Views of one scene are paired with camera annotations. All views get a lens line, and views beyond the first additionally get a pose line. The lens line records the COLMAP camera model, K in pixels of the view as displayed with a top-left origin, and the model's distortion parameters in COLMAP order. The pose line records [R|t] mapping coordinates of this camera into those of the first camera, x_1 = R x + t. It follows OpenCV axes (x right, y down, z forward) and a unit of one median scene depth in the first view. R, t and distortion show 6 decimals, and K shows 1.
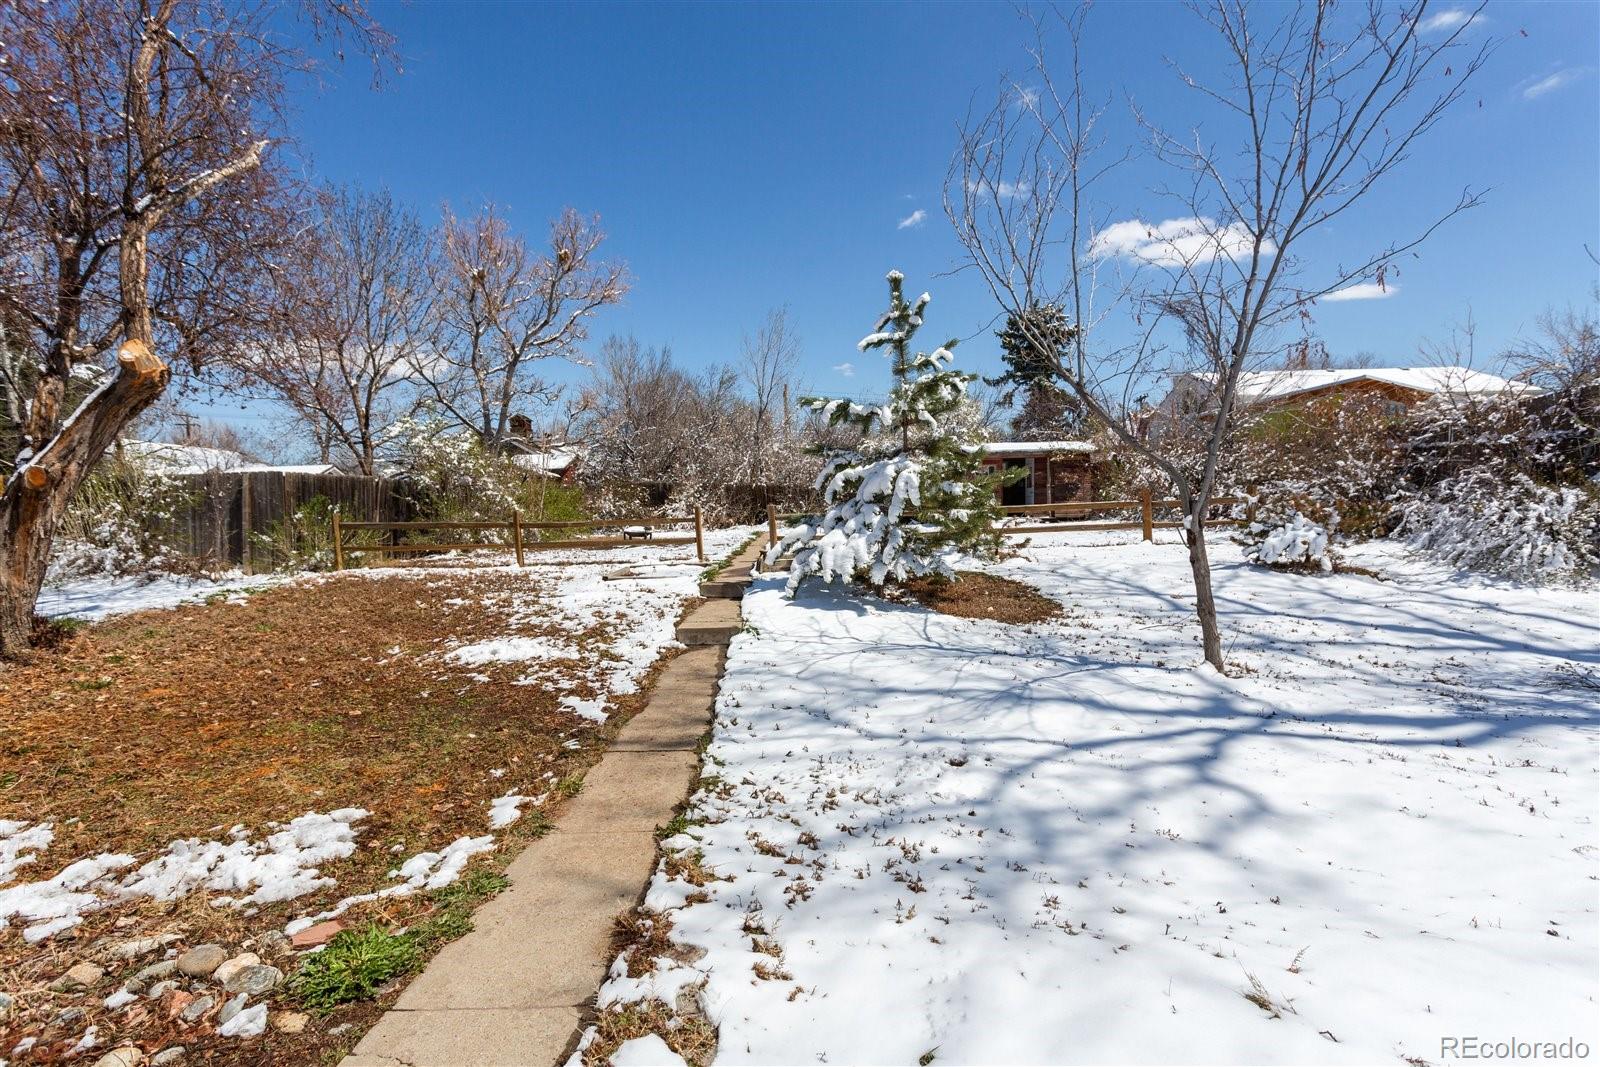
lens RADIAL K [[777.0, 0, 794.9], [0, 777.0, 536.1], [0, 0, 1]] dist [0.011877, 0.000176]
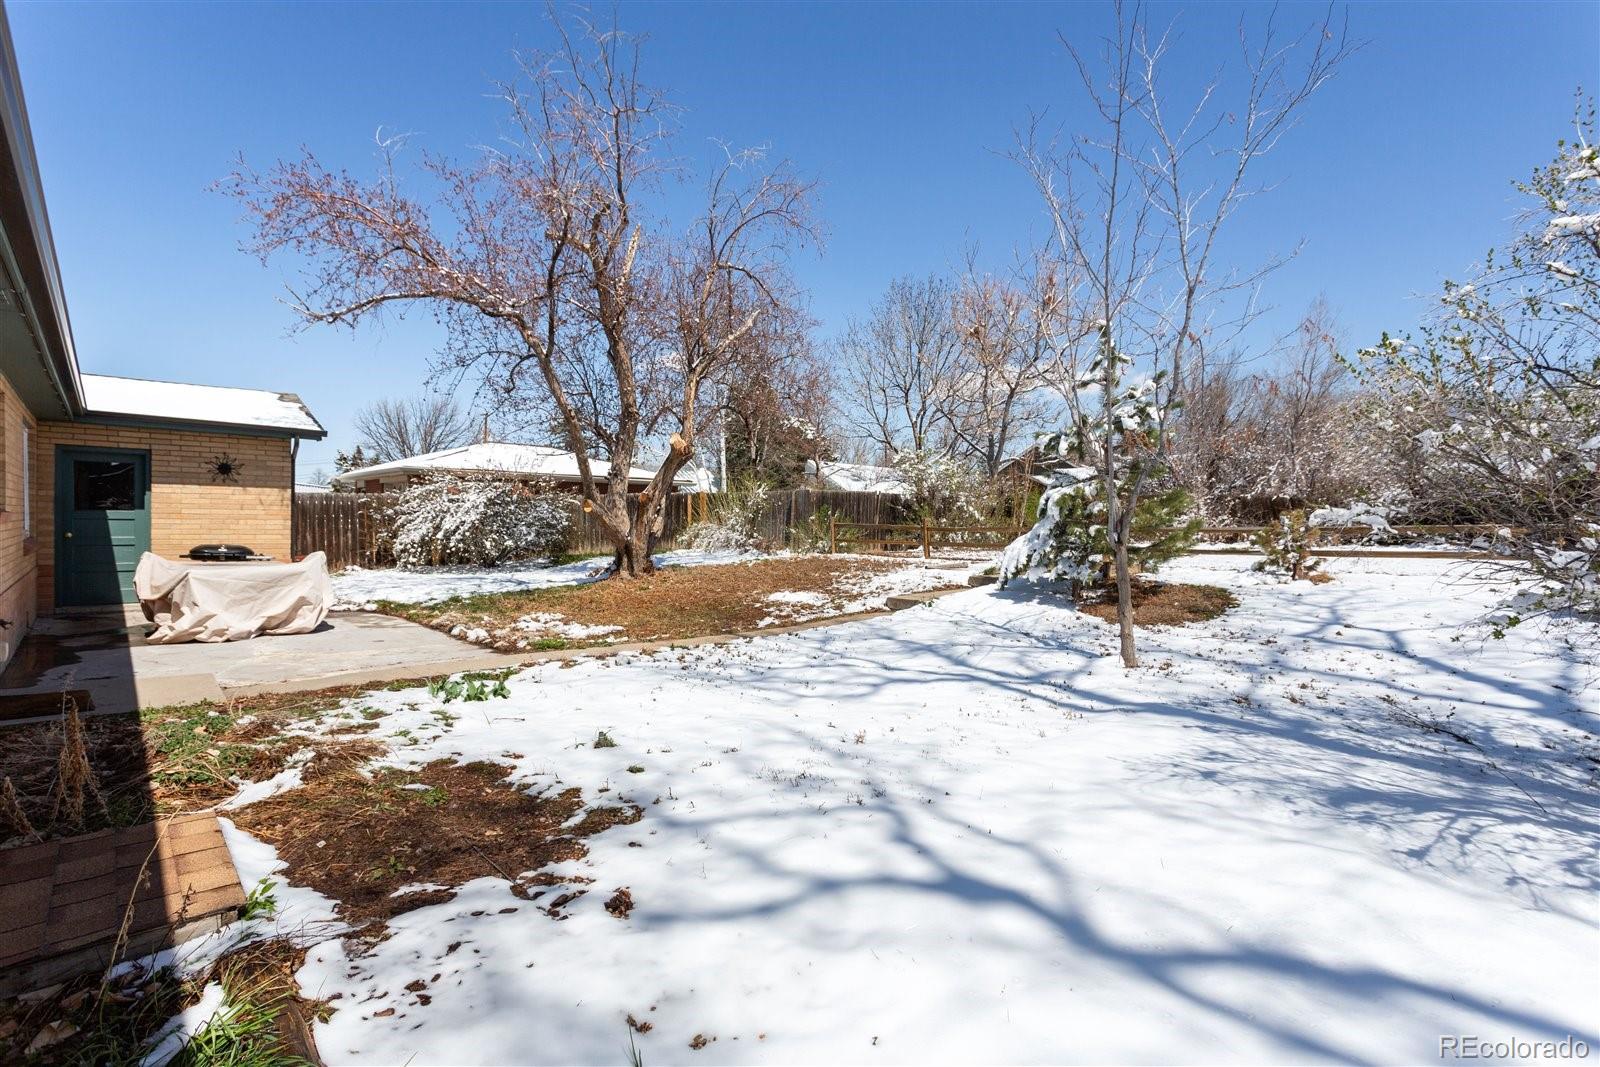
lens RADIAL K [[777.0, 0, 794.9], [0, 777.0, 536.1], [0, 0, 1]] dist [0.011877, 0.000176]
pose [[0.656894, 0.040270, -0.752907, 0.406314], [-0.048150, 0.998775, 0.011411, -0.003812], [0.752444, 0.028757, 0.658028, -0.058963]]
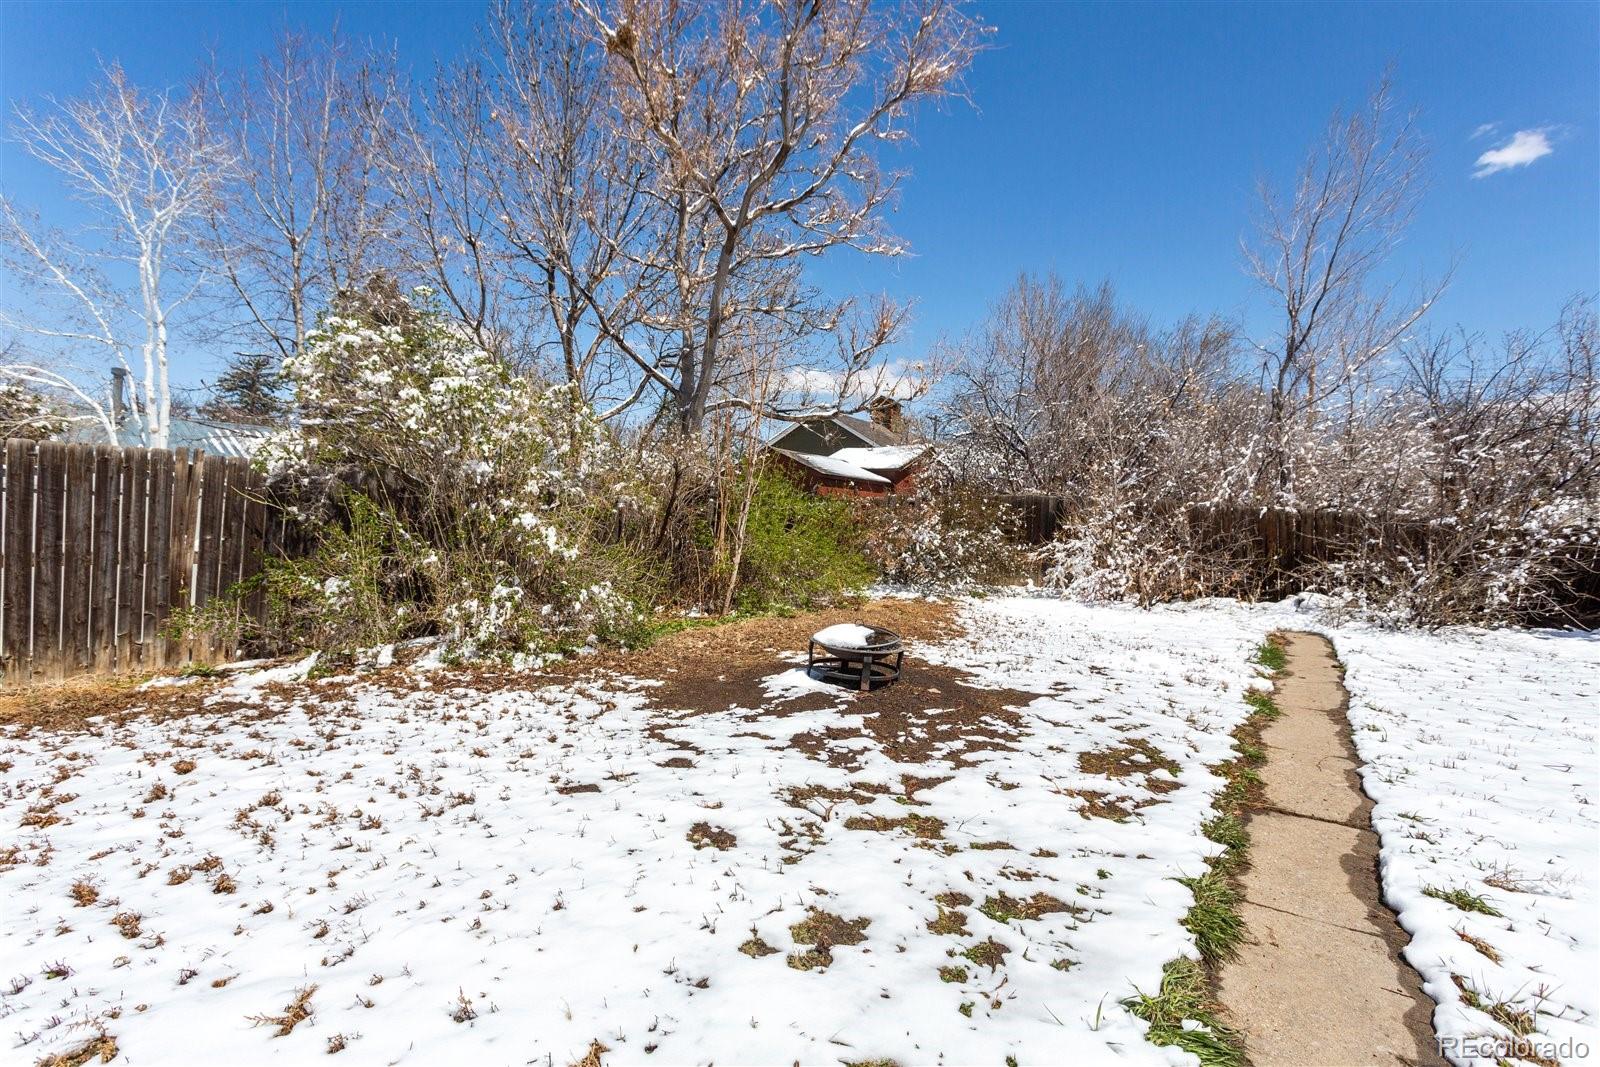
lens RADIAL K [[777.0, 0, 794.9], [0, 777.0, 536.1], [0, 0, 1]] dist [0.011877, 0.000176]
pose [[0.838839, 0.061581, -0.540885, -0.052211], [-0.070248, 0.997519, 0.004625, -0.050600], [0.539828, 0.034116, 0.841084, 0.719113]]
